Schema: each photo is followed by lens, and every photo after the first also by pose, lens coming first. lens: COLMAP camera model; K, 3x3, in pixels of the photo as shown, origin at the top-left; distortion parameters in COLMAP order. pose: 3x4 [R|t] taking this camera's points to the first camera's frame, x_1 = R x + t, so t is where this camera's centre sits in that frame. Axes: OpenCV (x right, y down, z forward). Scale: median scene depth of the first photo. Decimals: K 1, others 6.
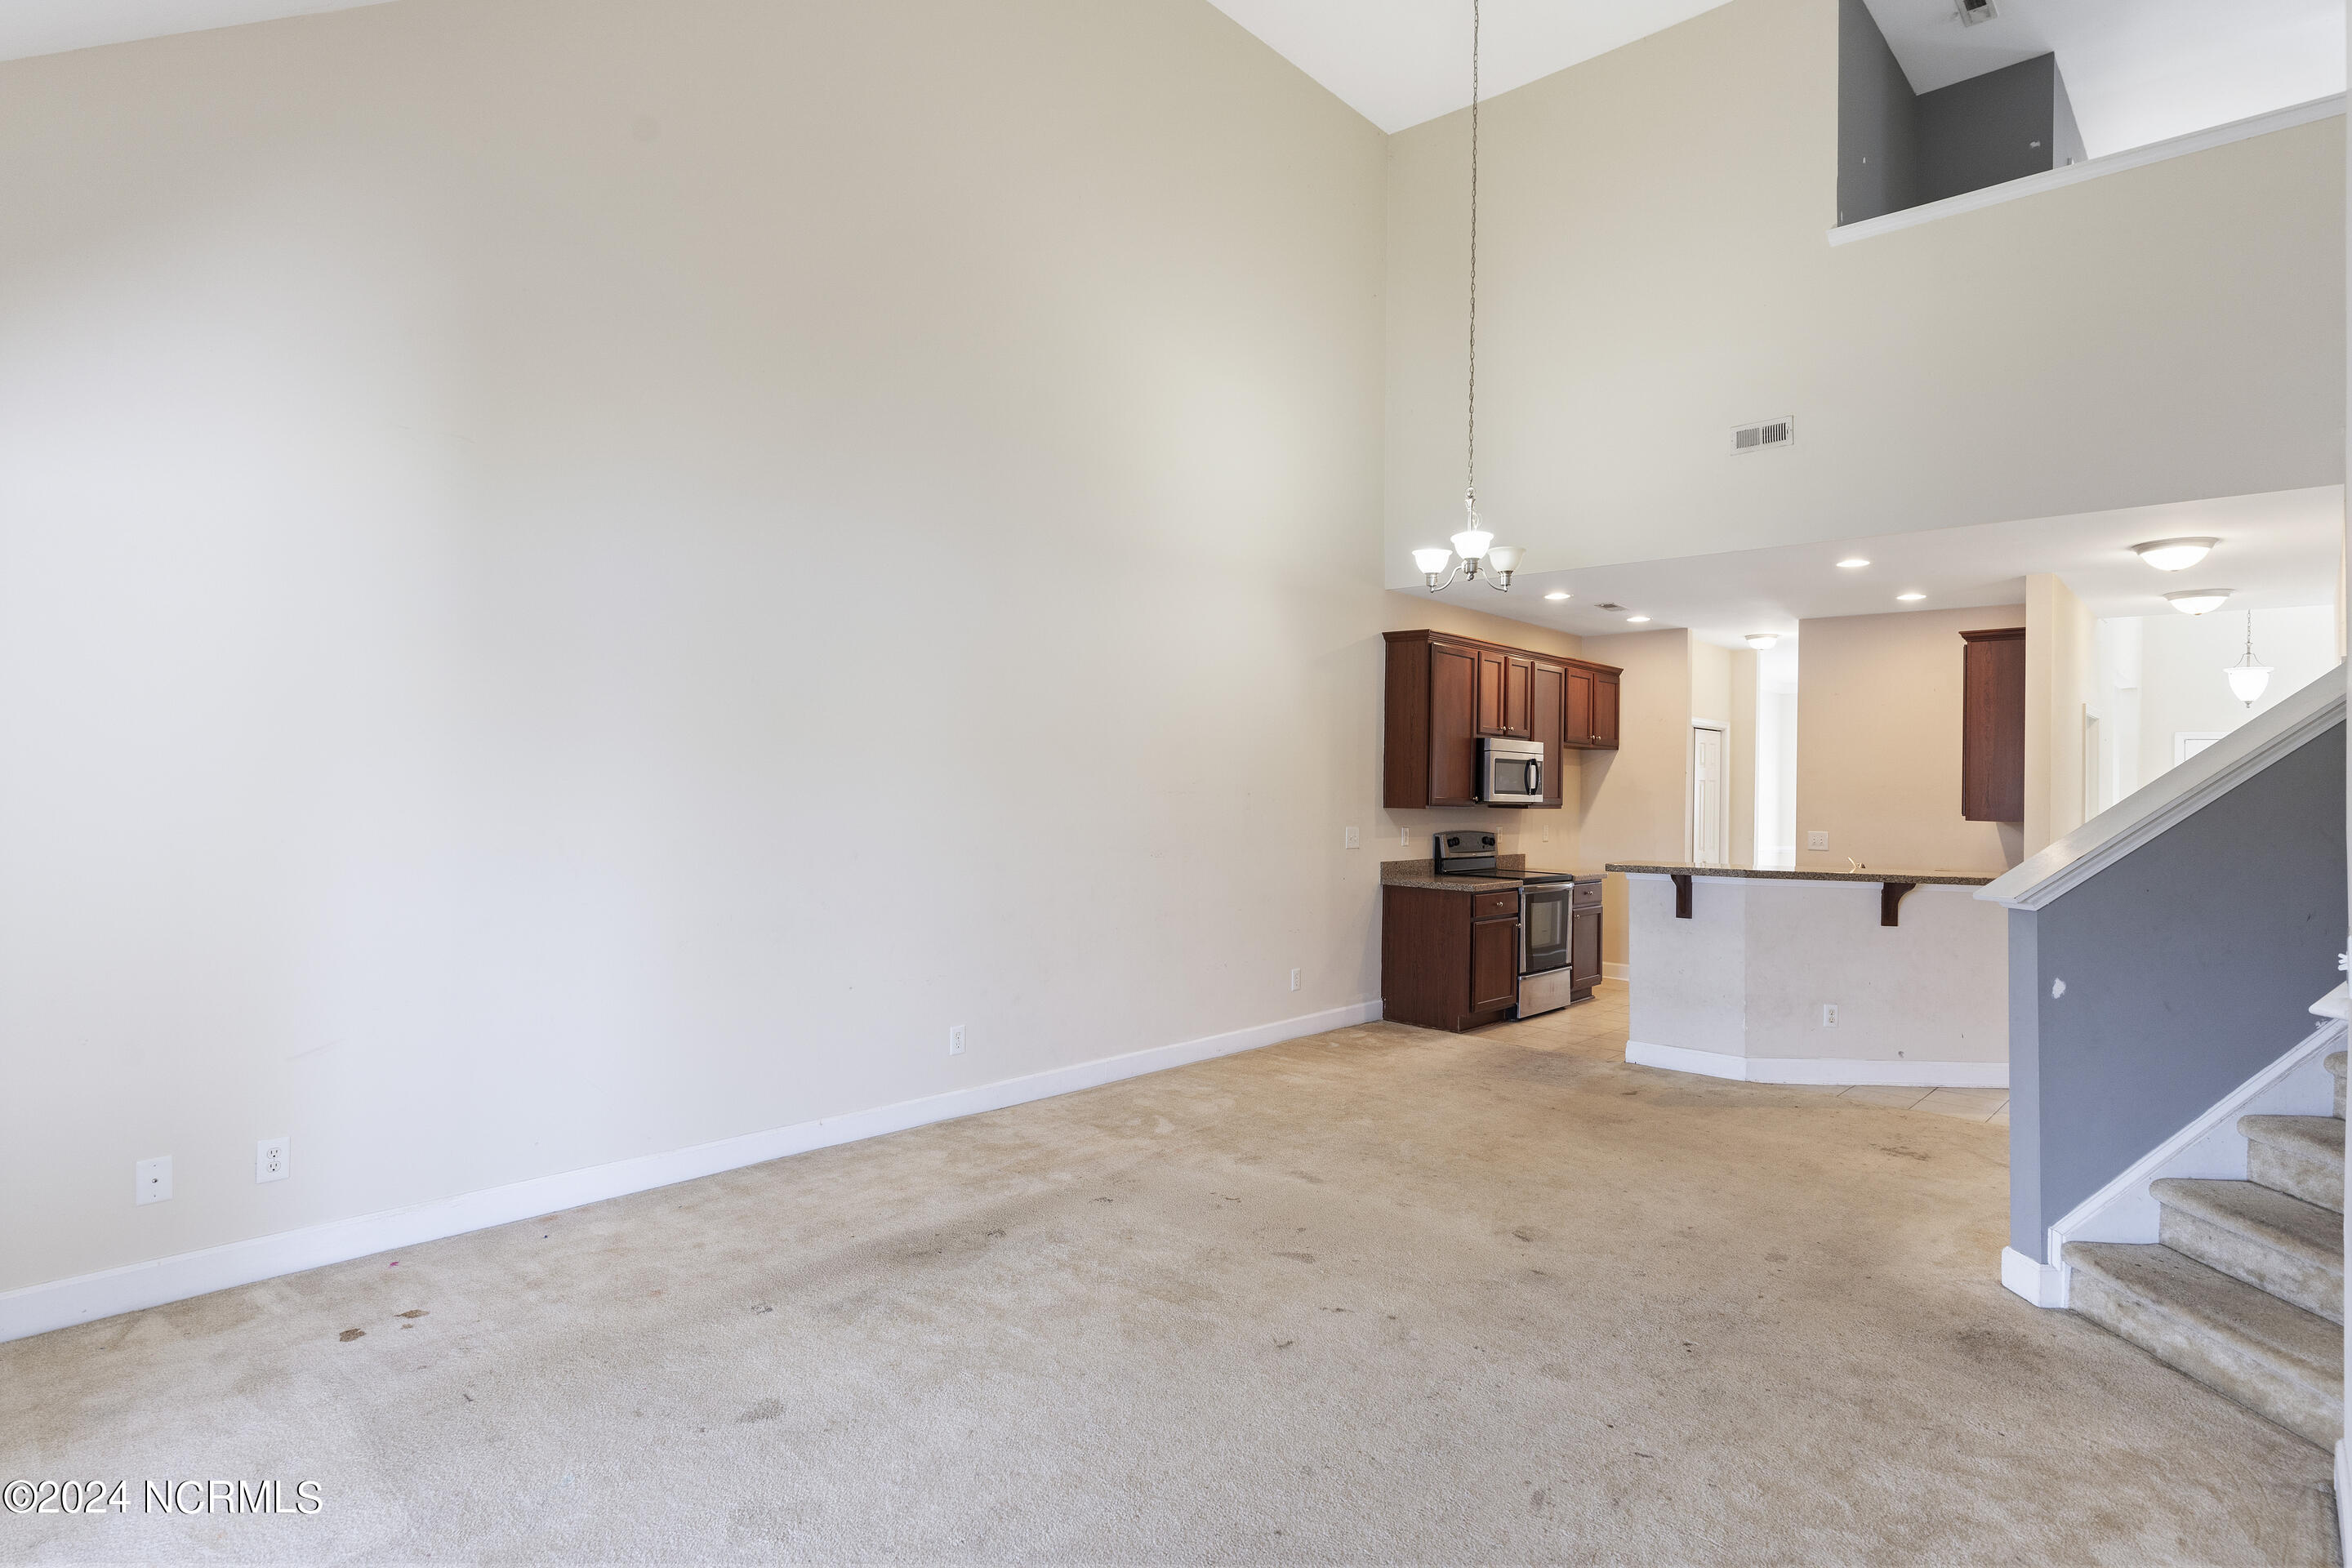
lens RADIAL K [[1229.4, 0, 1178.6], [0, 1229.4, 759.2], [0, 0, 1]] dist [-0.001487, -0.000400]
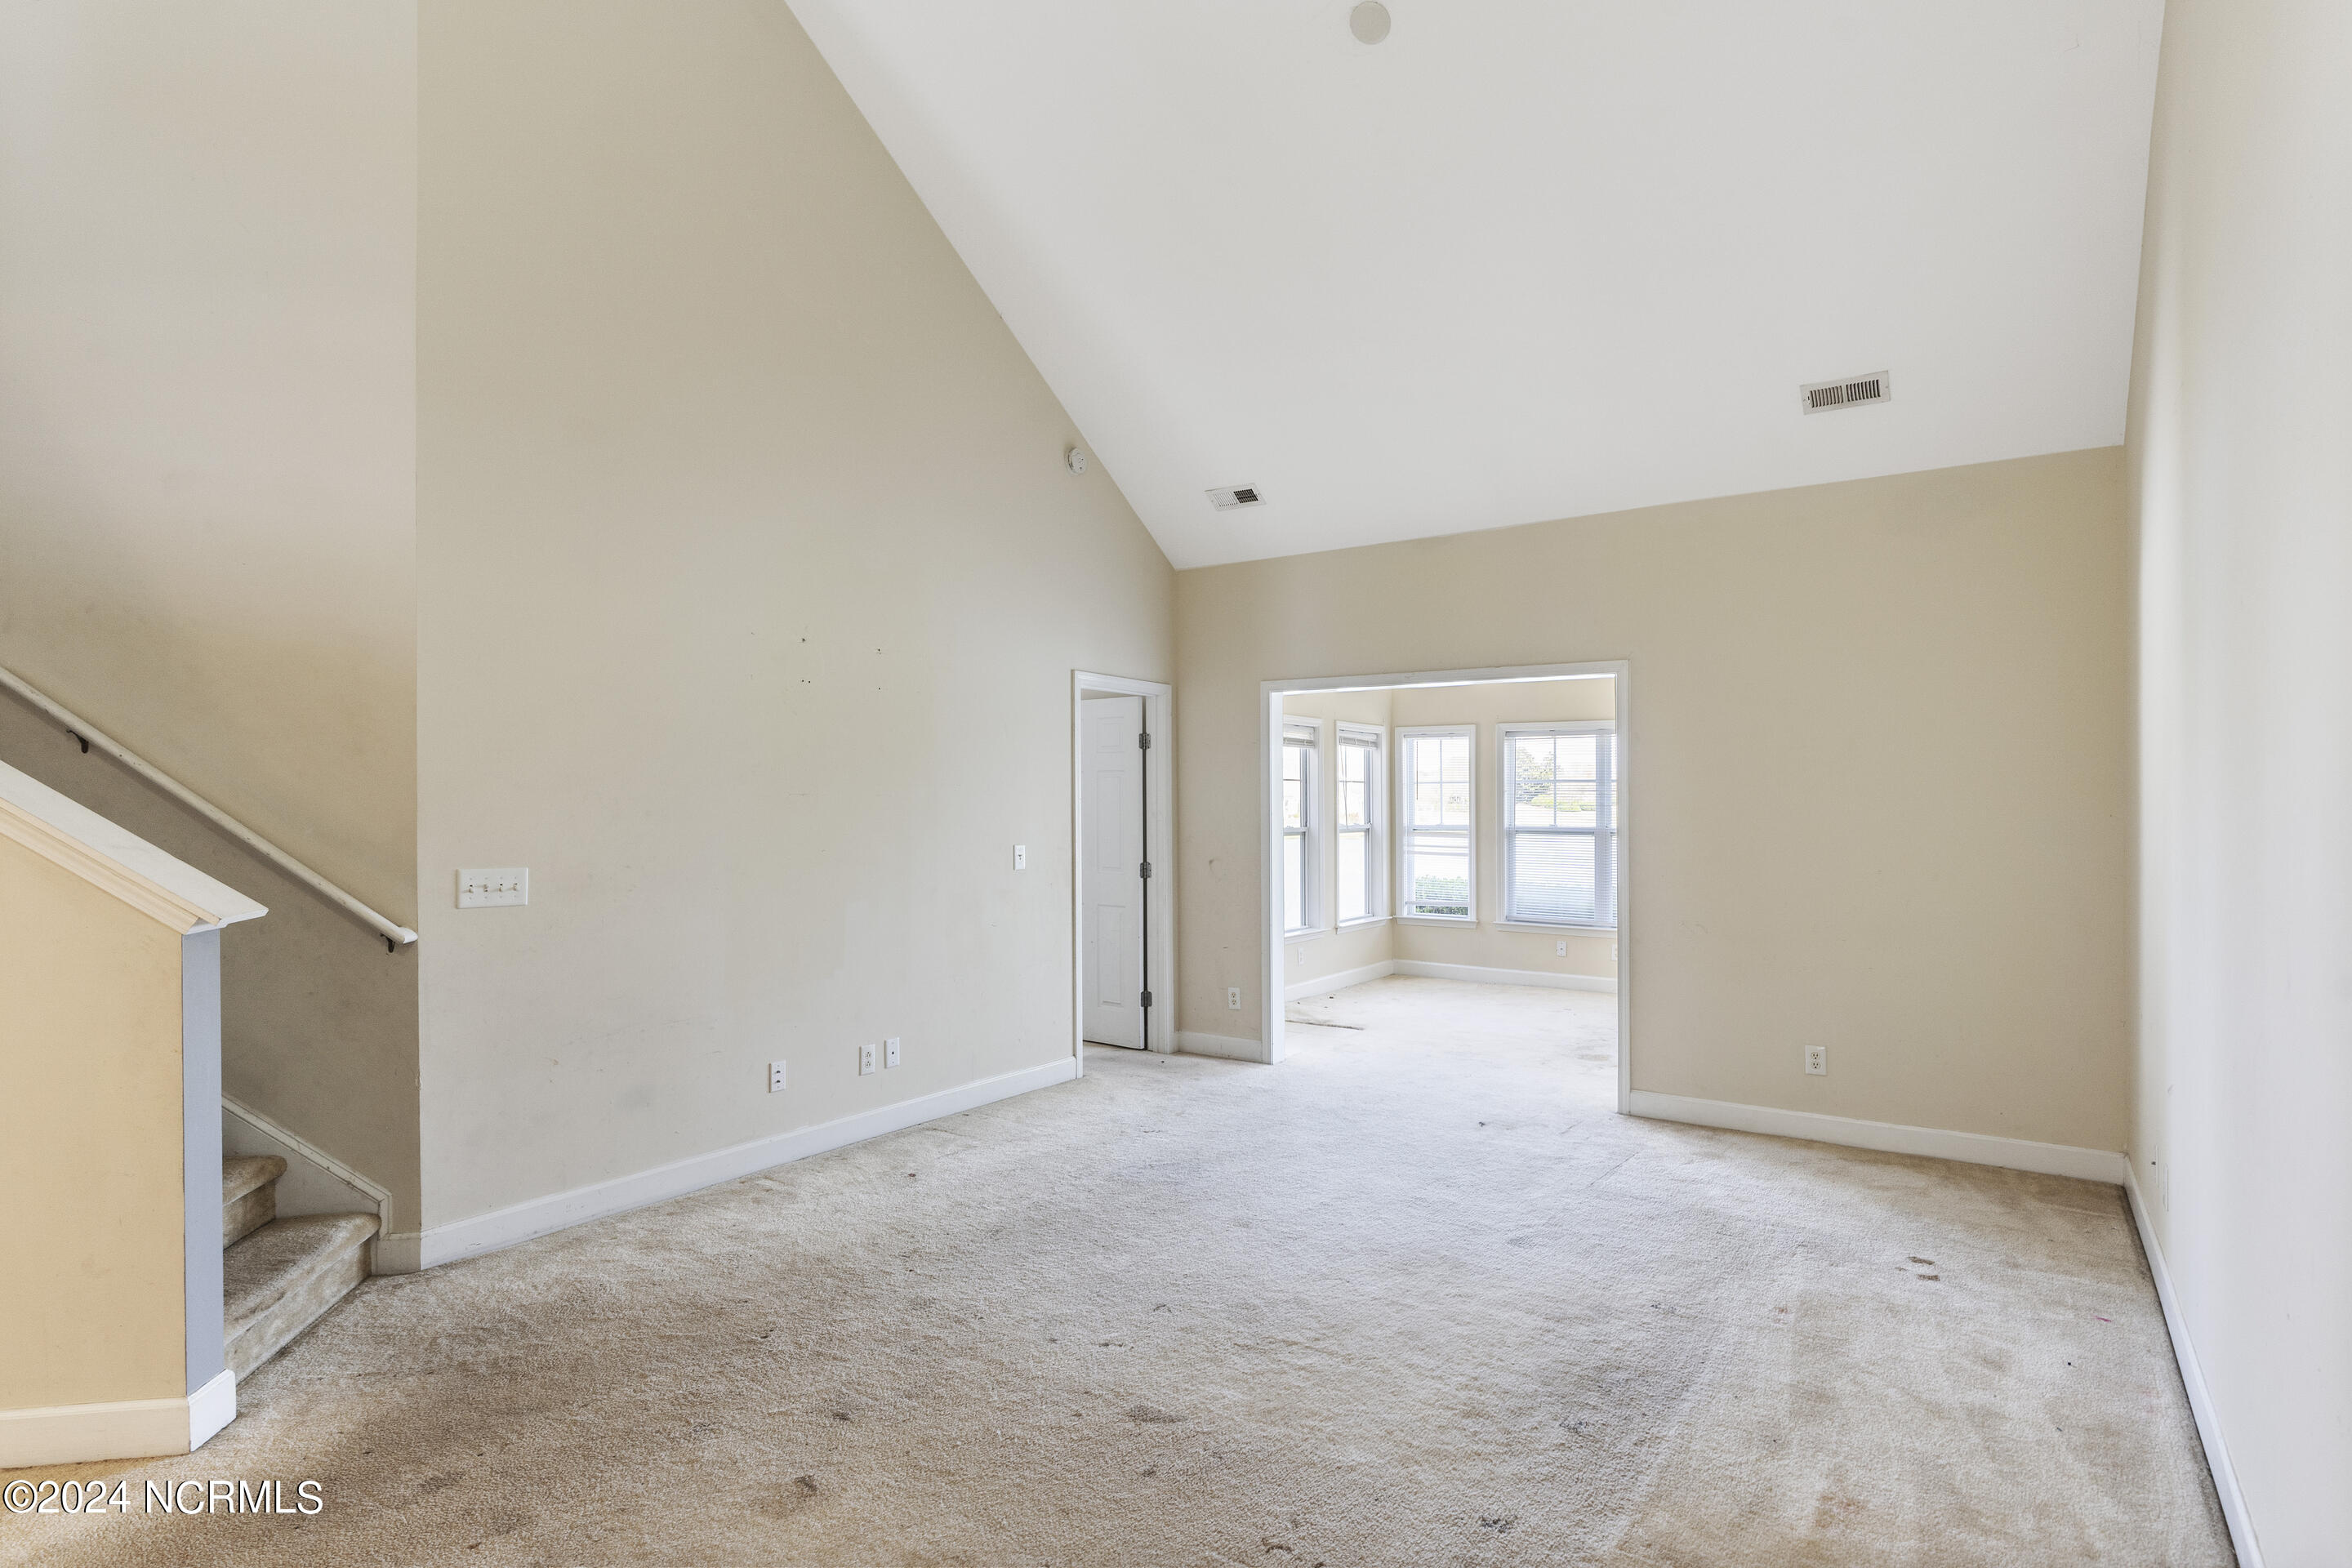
lens RADIAL K [[1229.4, 0, 1186.2], [0, 1229.4, 801.1], [0, 0, 1]] dist [-0.001487, -0.000400]
pose [[-0.989219, -0.024990, -0.144296, 0.095291], [-0.022388, 0.999557, -0.019631, 0.021751], [0.144723, -0.016189, -0.989340, 0.855856]]
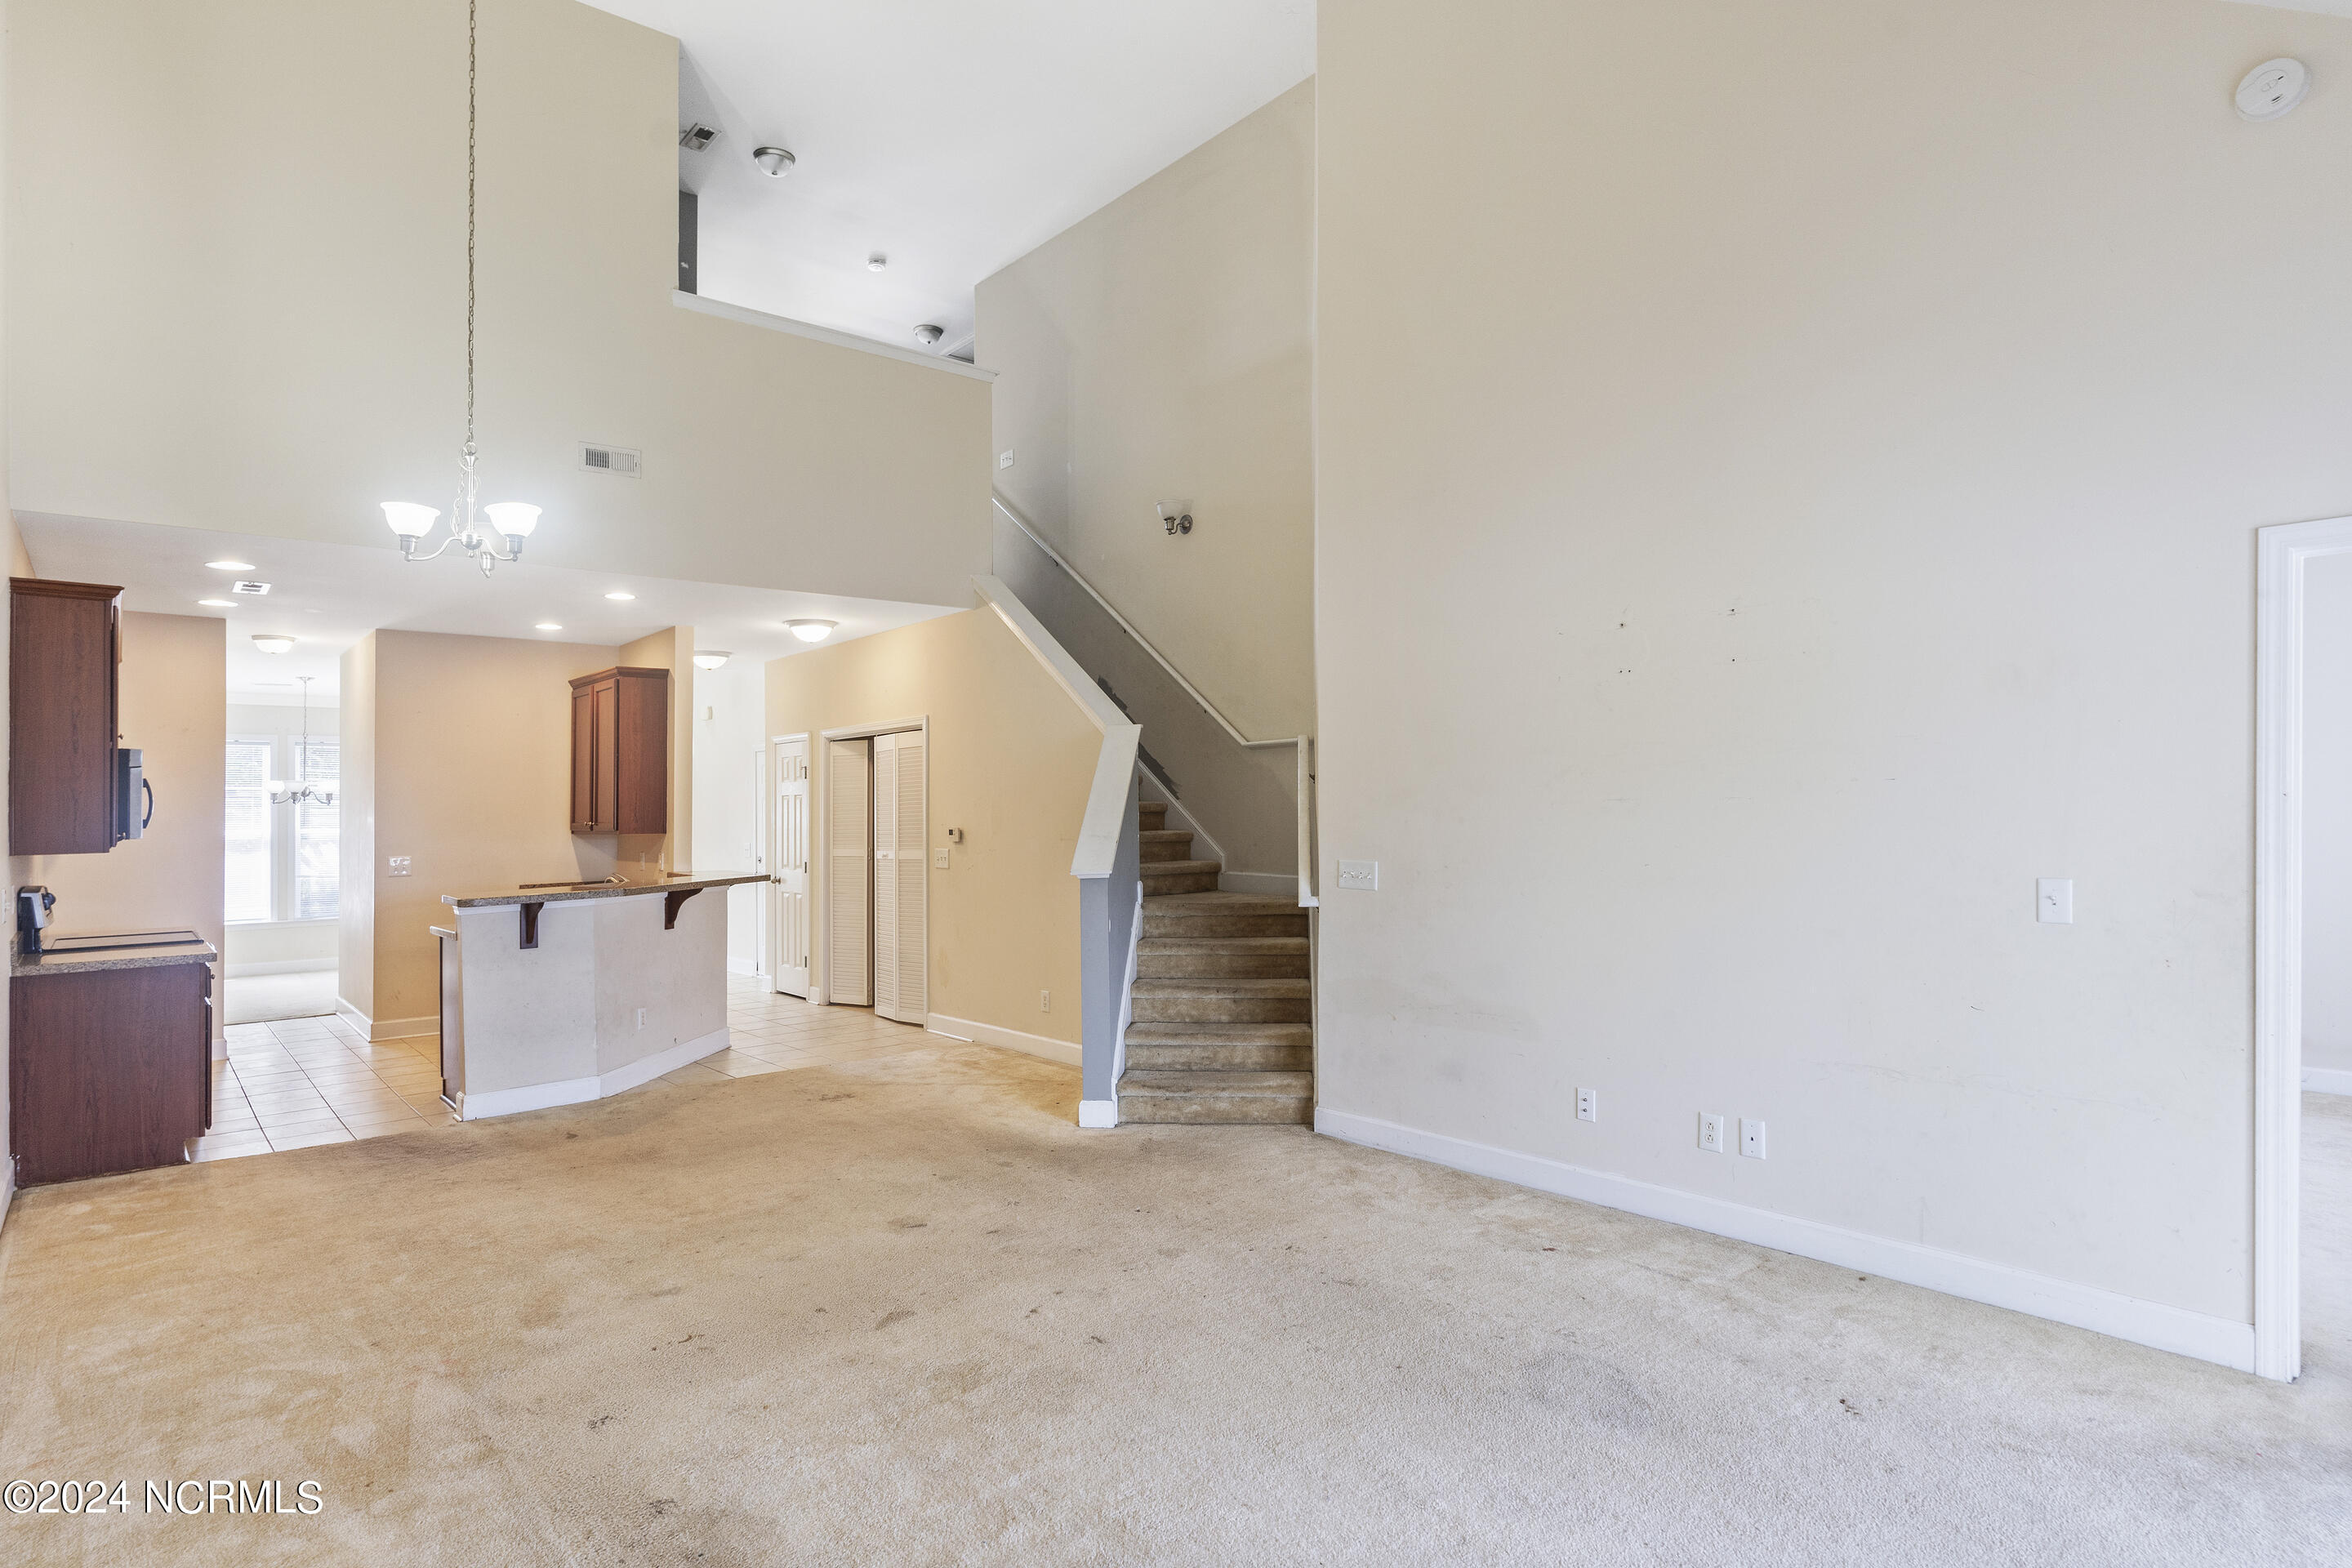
lens RADIAL K [[1229.4, 0, 1175.8], [0, 1229.4, 783.3], [0, 0, 1]] dist [-0.001487, -0.000400]
pose [[0.125535, -0.000324, 0.992089, -0.385061], [0.000361, 1.000000, 0.000281, 0.002614], [-0.992089, 0.000323, 0.125535, 0.330473]]
